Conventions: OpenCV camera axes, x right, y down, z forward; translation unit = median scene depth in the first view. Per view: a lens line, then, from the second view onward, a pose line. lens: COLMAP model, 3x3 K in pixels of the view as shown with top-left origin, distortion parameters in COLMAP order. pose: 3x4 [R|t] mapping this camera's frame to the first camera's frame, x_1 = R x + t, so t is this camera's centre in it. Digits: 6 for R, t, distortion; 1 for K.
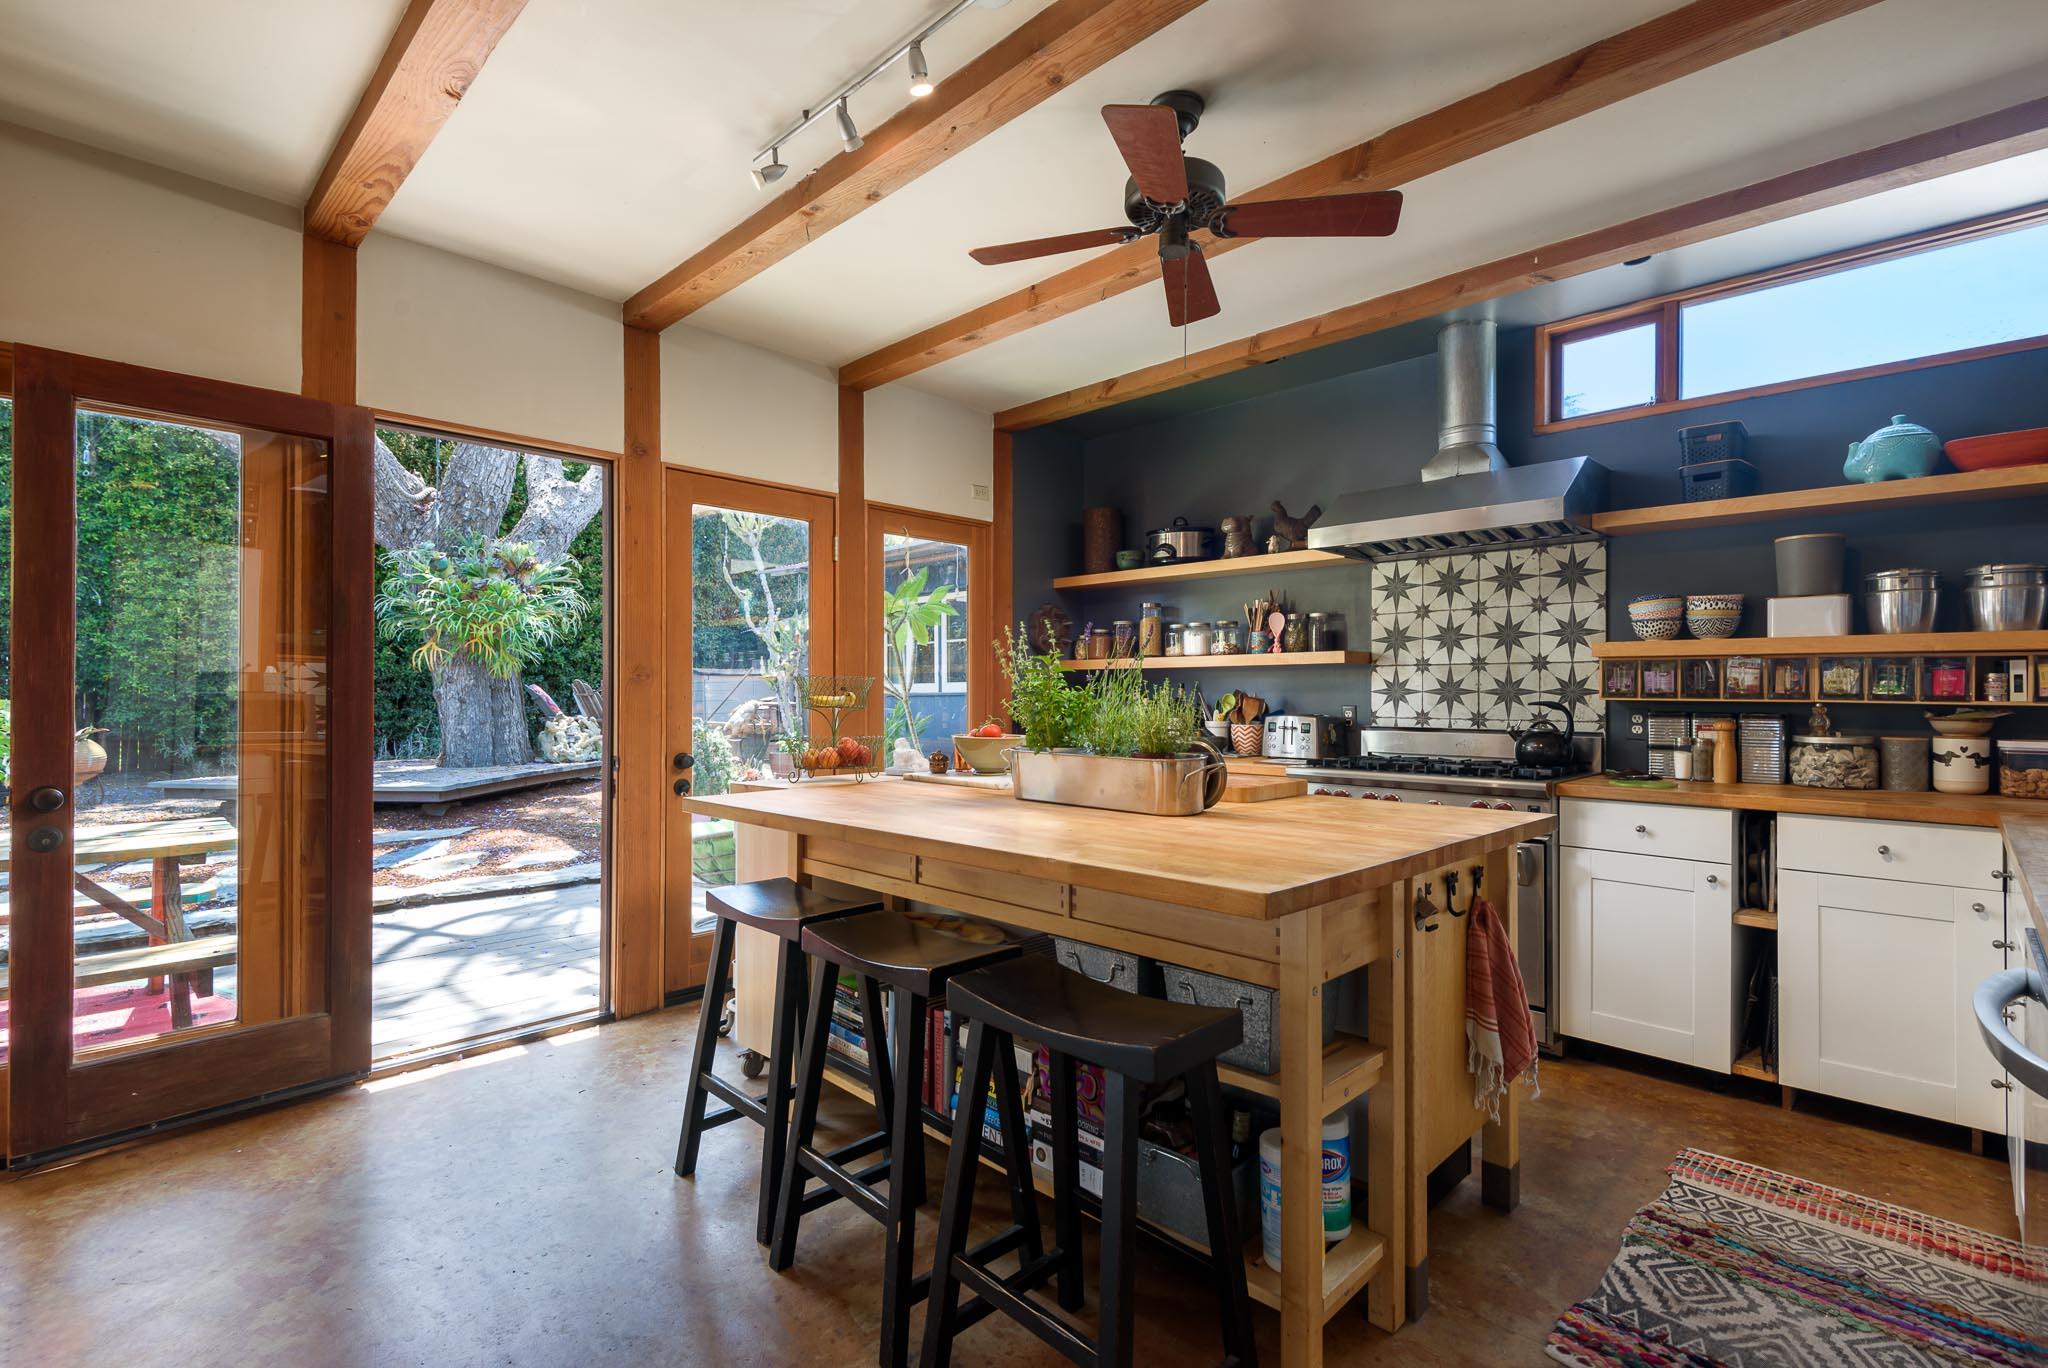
lens RADIAL K [[936.5, 0, 1024.0], [0, 936.5, 684.0], [0, 0, 1]] dist [0.029483, -0.018088]
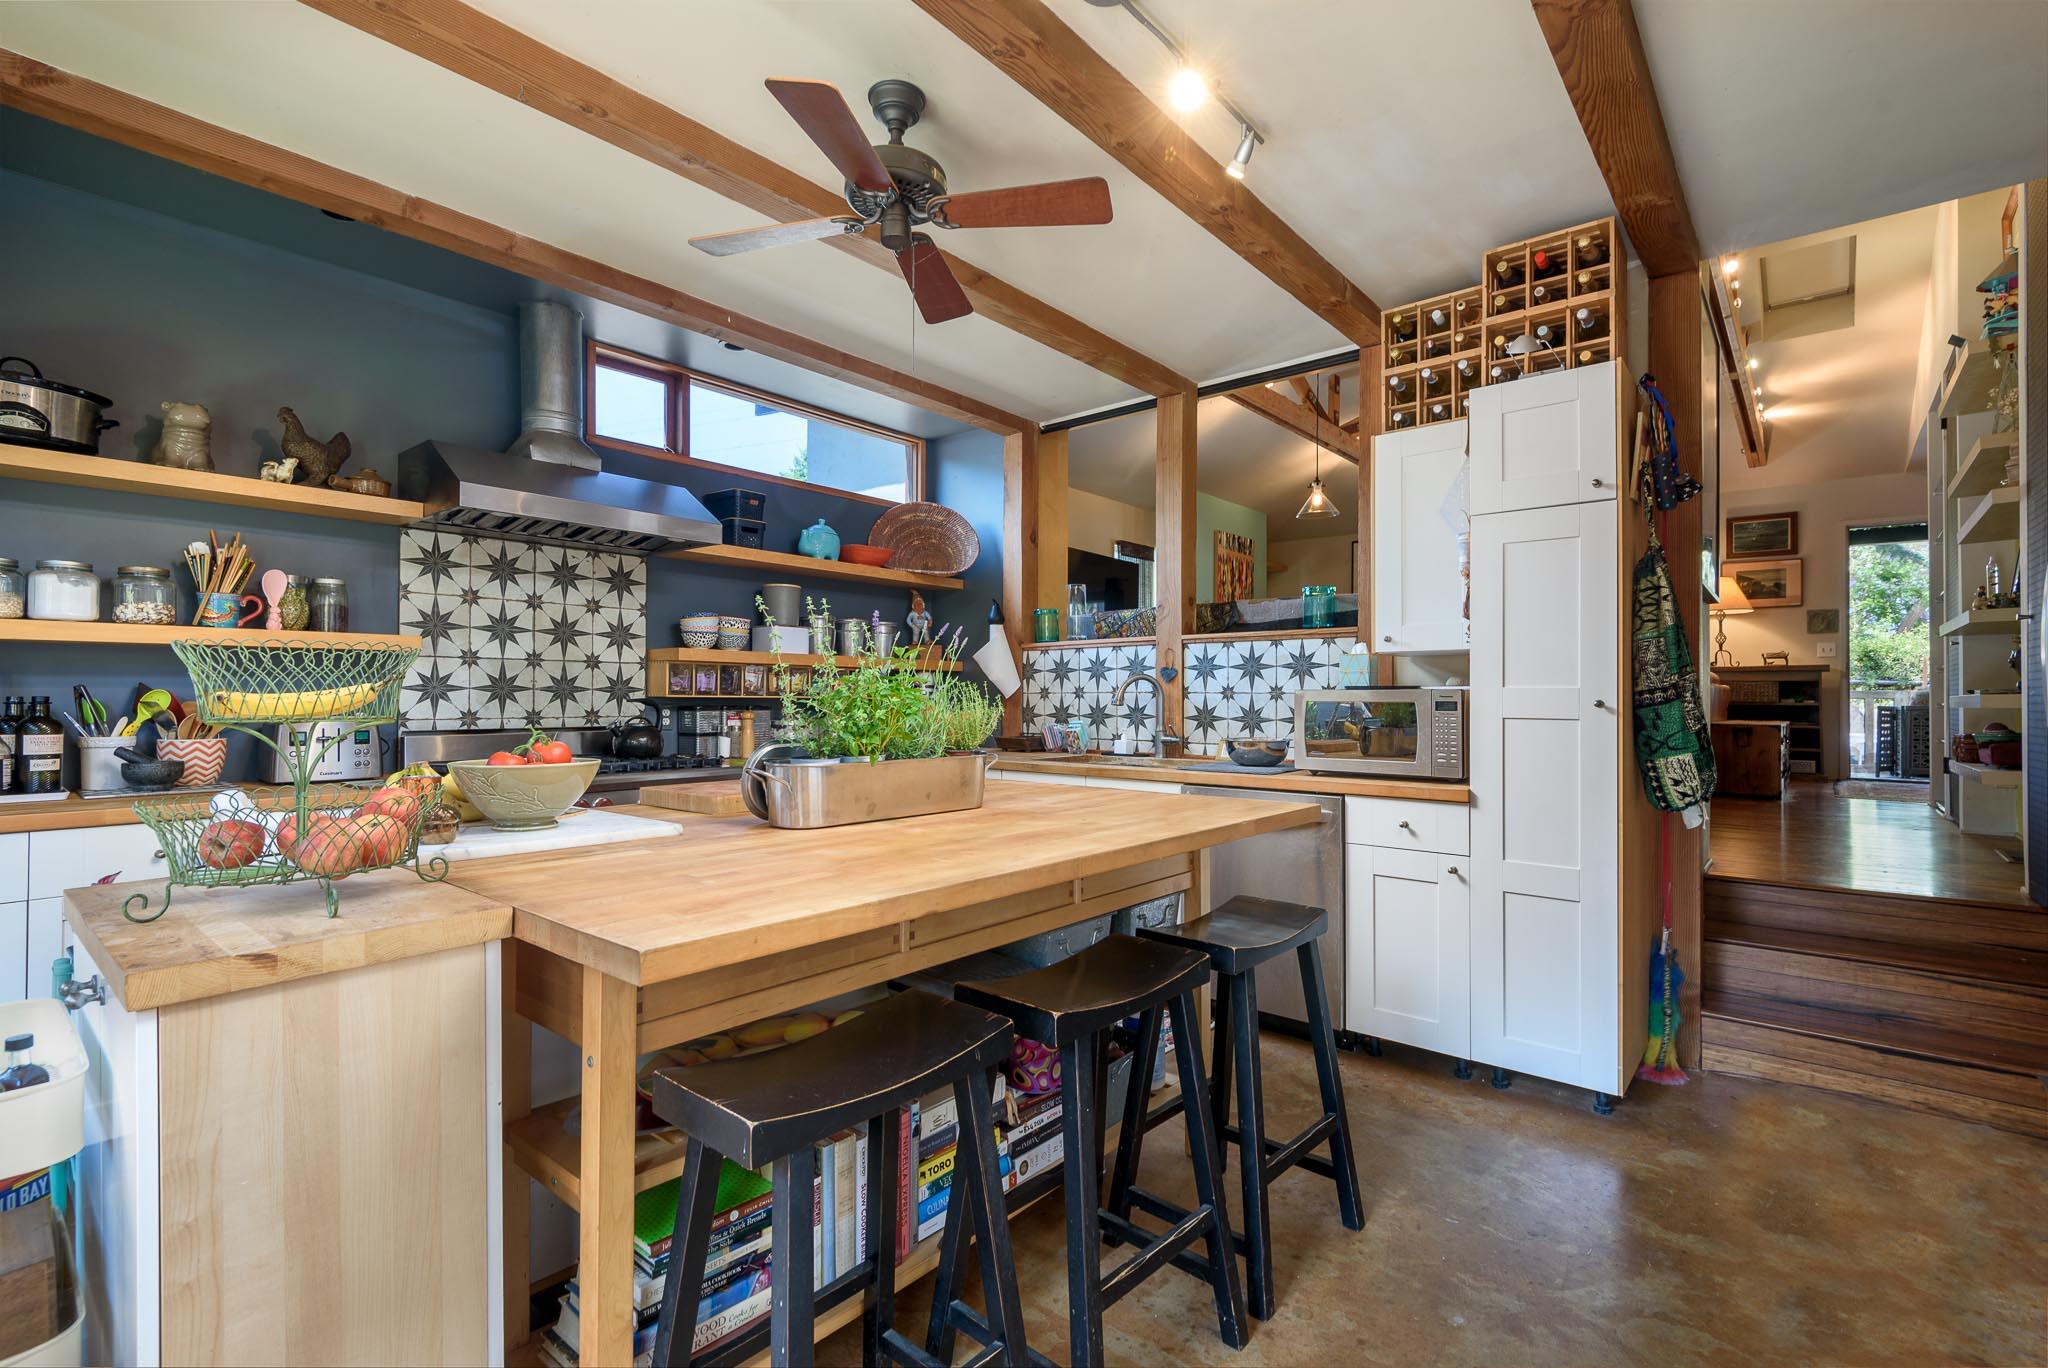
lens RADIAL K [[936.5, 0, 1024.0], [0, 936.5, 684.0], [0, 0, 1]] dist [0.029483, -0.018088]
pose [[-0.078405, 0.008071, 0.996889, -0.534588], [-0.016280, 0.999824, -0.009375, 0.004316], [-0.996789, -0.016965, -0.078260, 0.604368]]
